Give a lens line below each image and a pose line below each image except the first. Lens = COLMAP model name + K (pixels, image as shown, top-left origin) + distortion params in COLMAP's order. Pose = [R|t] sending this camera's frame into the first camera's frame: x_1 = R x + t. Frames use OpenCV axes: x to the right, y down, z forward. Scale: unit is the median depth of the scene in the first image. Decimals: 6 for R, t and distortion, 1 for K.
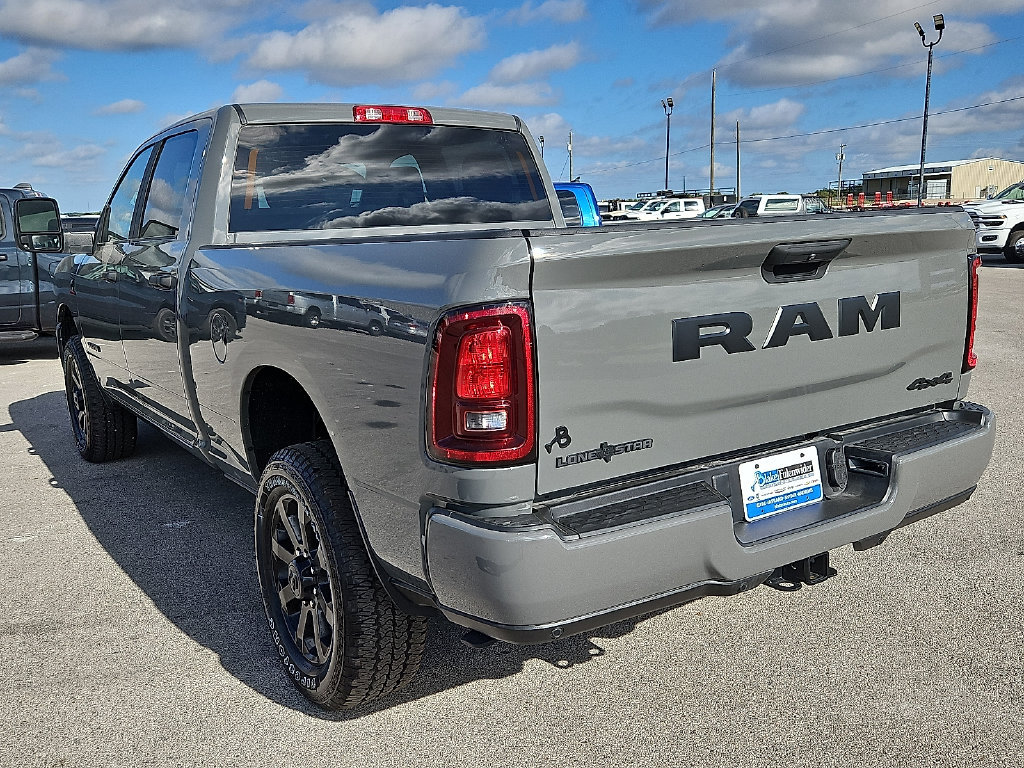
lens RADIAL K [[984.3, 0, 562.4], [0, 984.3, 363.6], [0, 0, 1]] dist [0.145396, -0.214272]
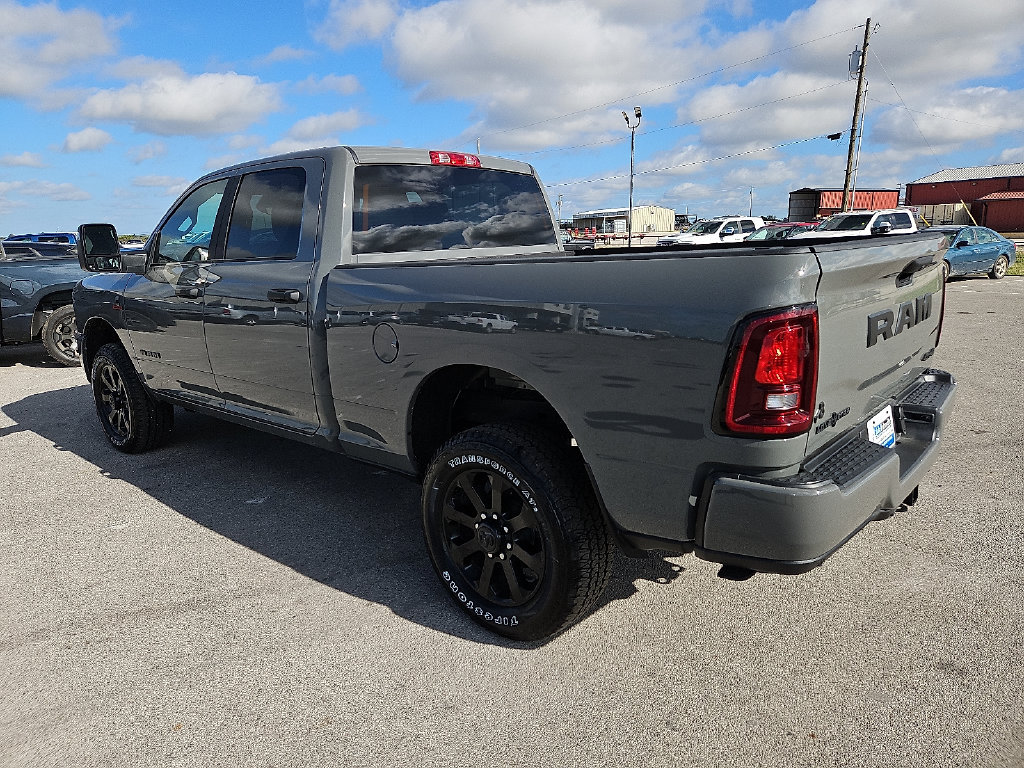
lens RADIAL K [[712.7, 0, 530.1], [0, 712.7, 368.4], [0, 0, 1]] dist [0.112742, -0.127263]
pose [[0.962807, -0.045097, 0.266402, -0.401918], [0.038460, 0.998807, 0.030082, -0.015528], [-0.267440, -0.018717, 0.963393, 0.125937]]
